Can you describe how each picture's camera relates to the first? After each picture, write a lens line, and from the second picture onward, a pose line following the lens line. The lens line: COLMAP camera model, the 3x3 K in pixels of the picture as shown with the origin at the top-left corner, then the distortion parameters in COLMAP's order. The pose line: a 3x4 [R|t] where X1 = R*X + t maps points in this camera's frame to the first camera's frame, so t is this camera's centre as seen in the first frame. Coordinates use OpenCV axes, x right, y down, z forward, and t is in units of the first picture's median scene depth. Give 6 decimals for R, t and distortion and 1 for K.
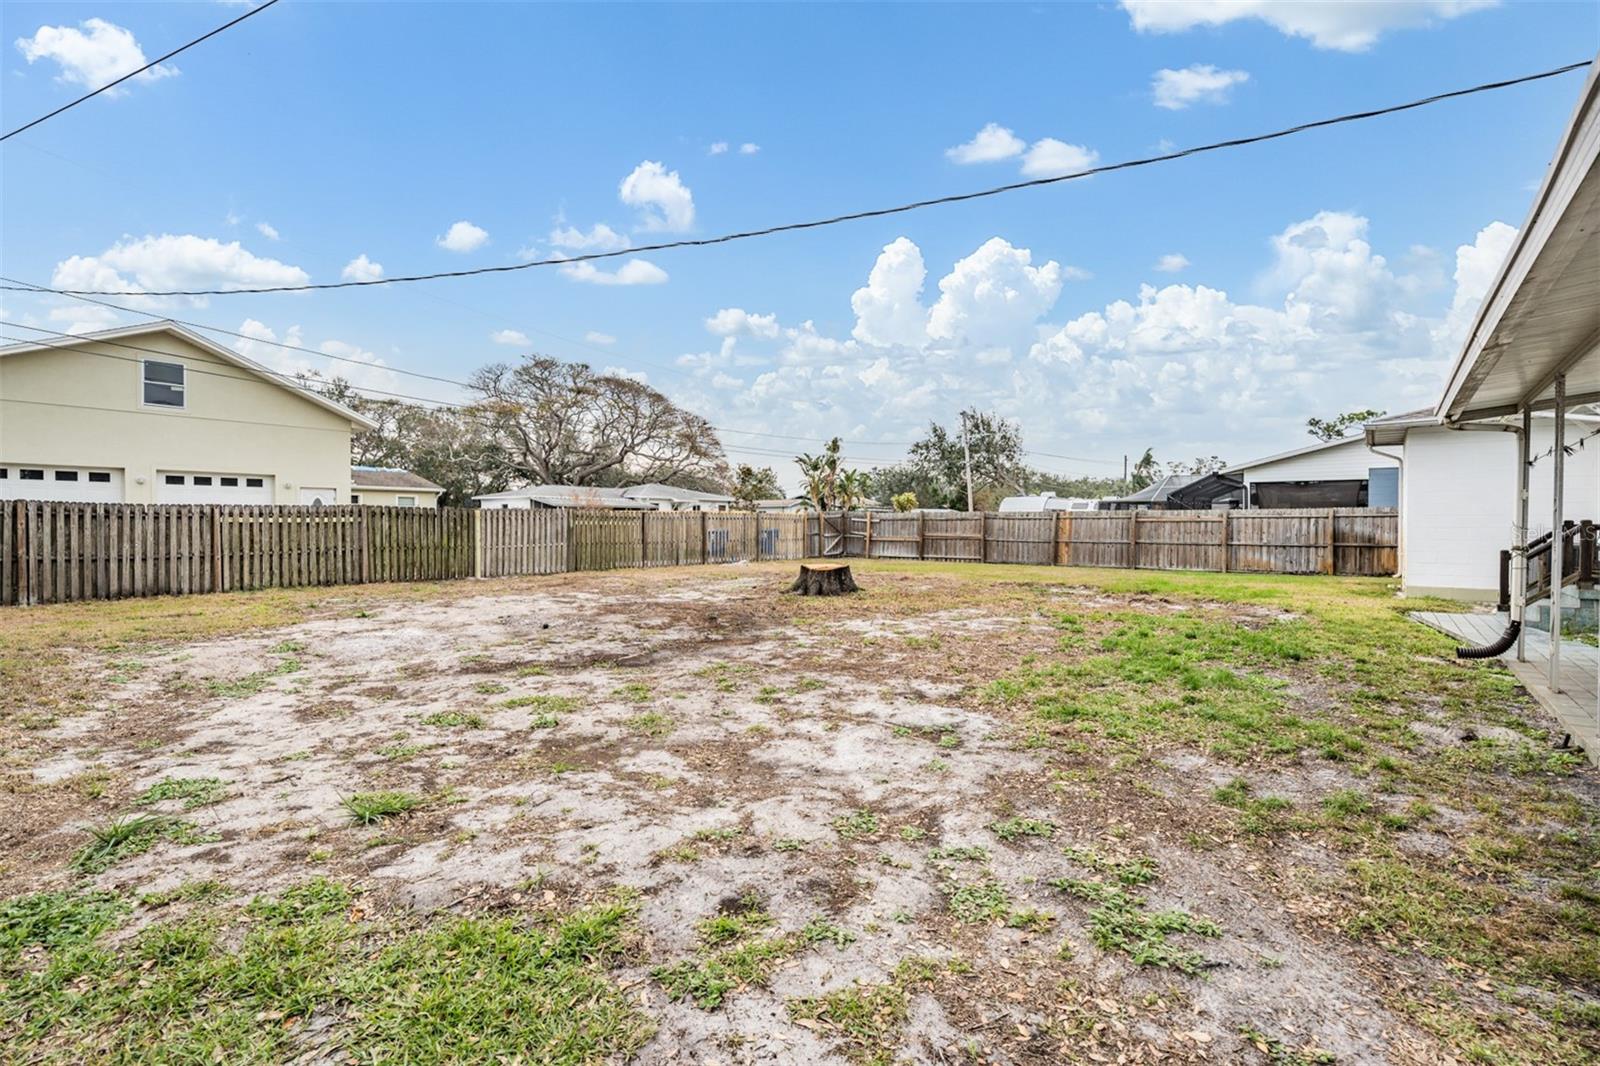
lens RADIAL K [[708.8, 0, 798.4], [0, 708.8, 506.3], [0, 0, 1]] dist [0.001111, -0.000104]
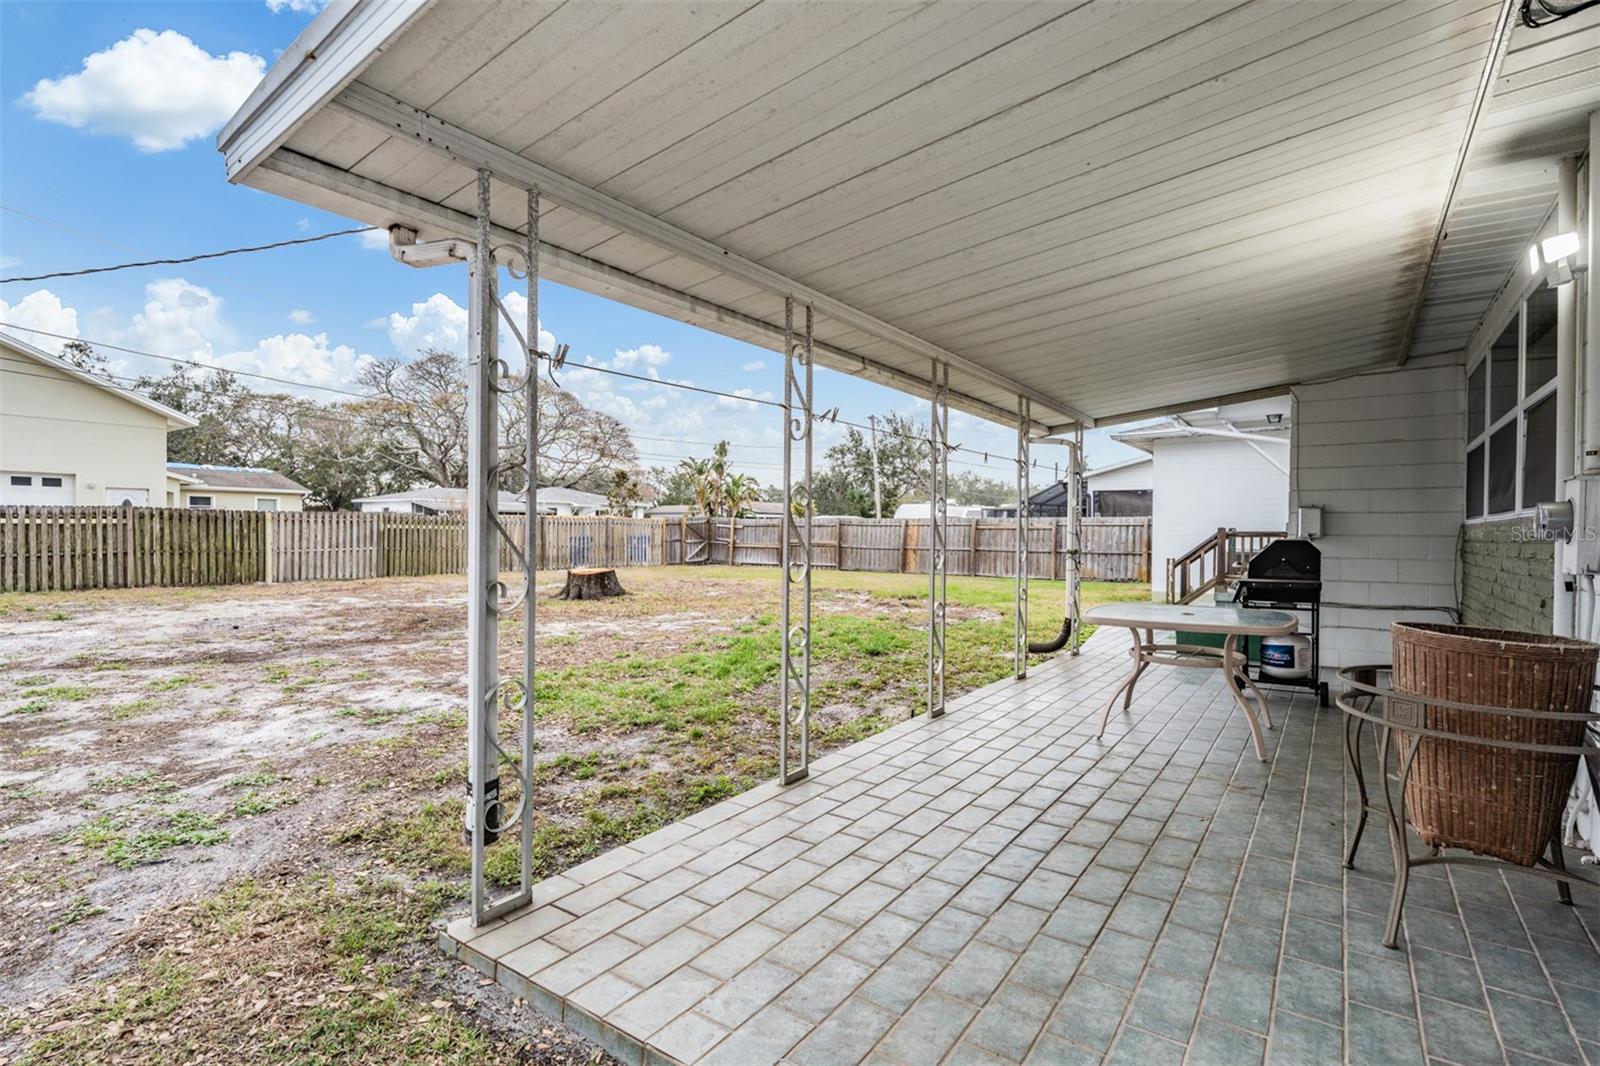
lens RADIAL K [[748.2, 0, 800.8], [0, 748.2, 522.9], [0, 0, 1]] dist [0.001486, 0.000012]
pose [[0.998783, 0.006243, 0.048922, 0.204960], [-0.006892, 0.999890, 0.013116, 0.000883], [-0.048835, -0.013437, 0.998716, -0.049195]]
